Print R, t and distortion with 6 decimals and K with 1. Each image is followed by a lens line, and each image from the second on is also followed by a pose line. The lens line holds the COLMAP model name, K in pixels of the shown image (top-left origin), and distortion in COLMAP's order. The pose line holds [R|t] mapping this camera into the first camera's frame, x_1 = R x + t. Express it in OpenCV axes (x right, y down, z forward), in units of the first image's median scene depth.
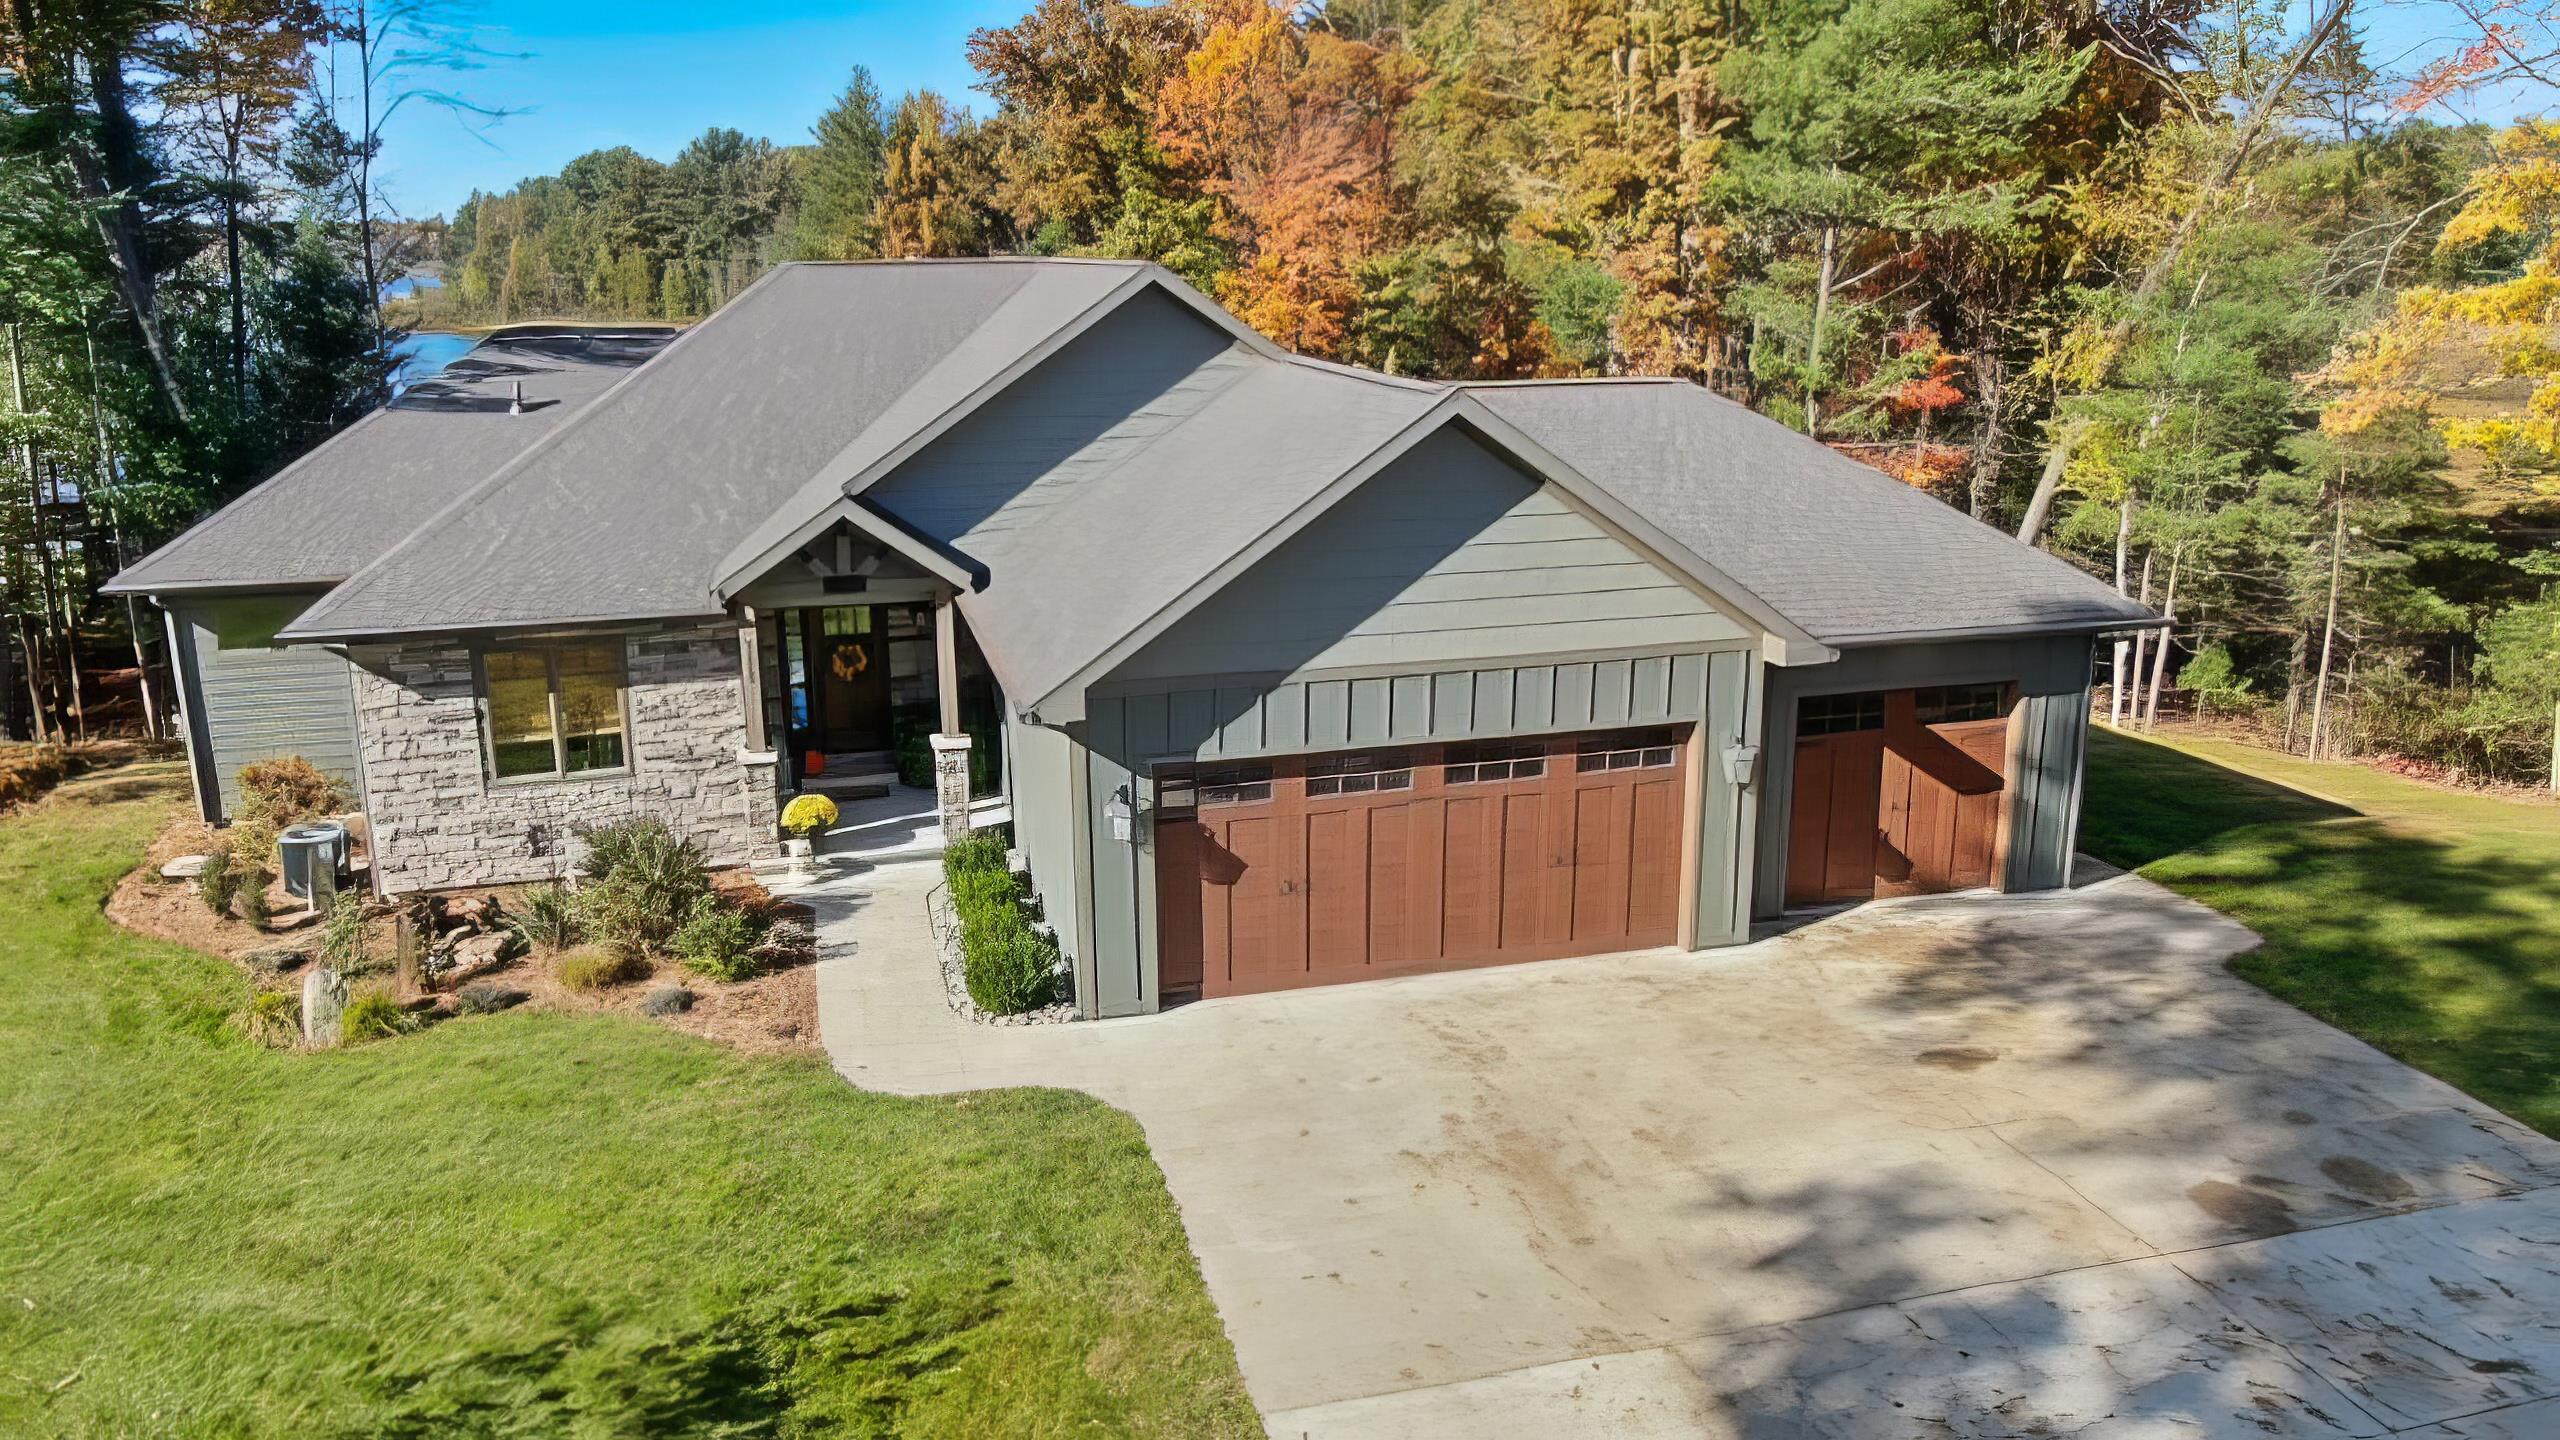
lens RADIAL K [[1812.0, 0, 1282.8], [0, 1812.0, 733.4], [0, 0, 1]] dist [-0.021607, -0.001760]
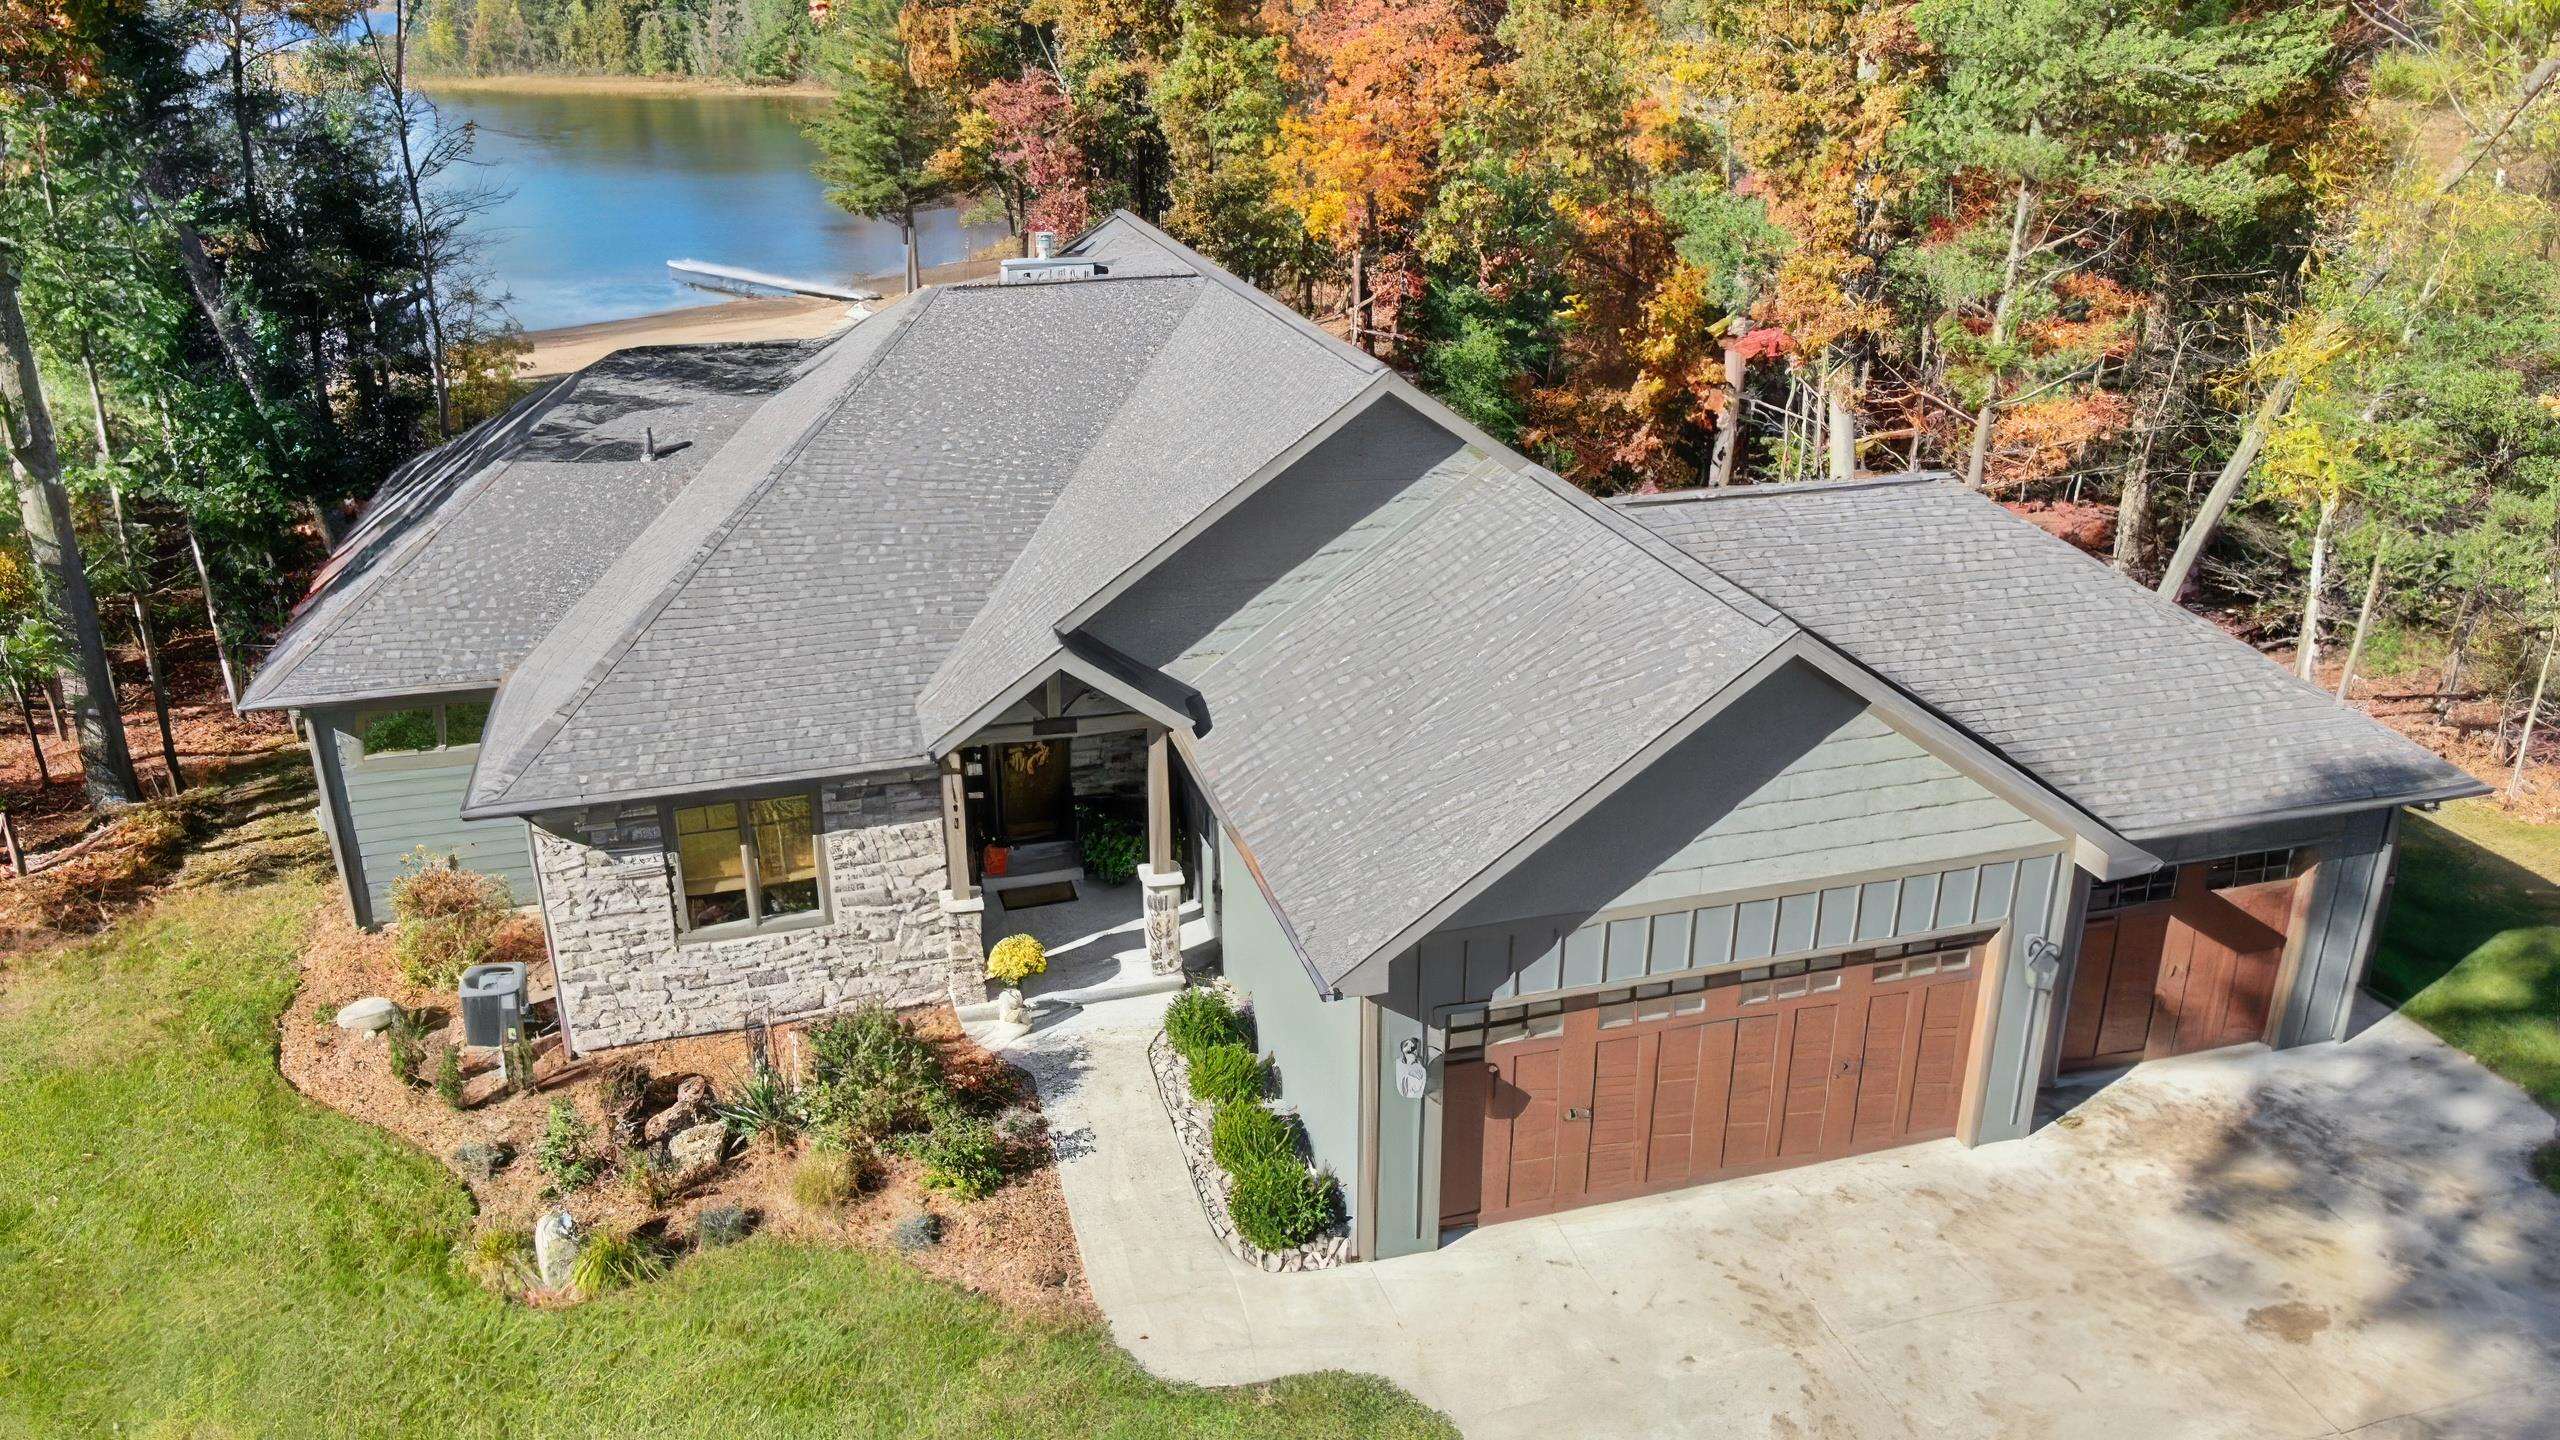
lens RADIAL K [[1812.0, 0, 1276.2], [0, 1812.0, 730.2], [0, 0, 1]] dist [-0.021607, -0.001760]
pose [[0.999998, -0.001058, 0.001696, -0.132925], [0.000821, 0.990967, 0.134103, -0.209807], [-0.001822, -0.134101, 0.990966, 0.079805]]
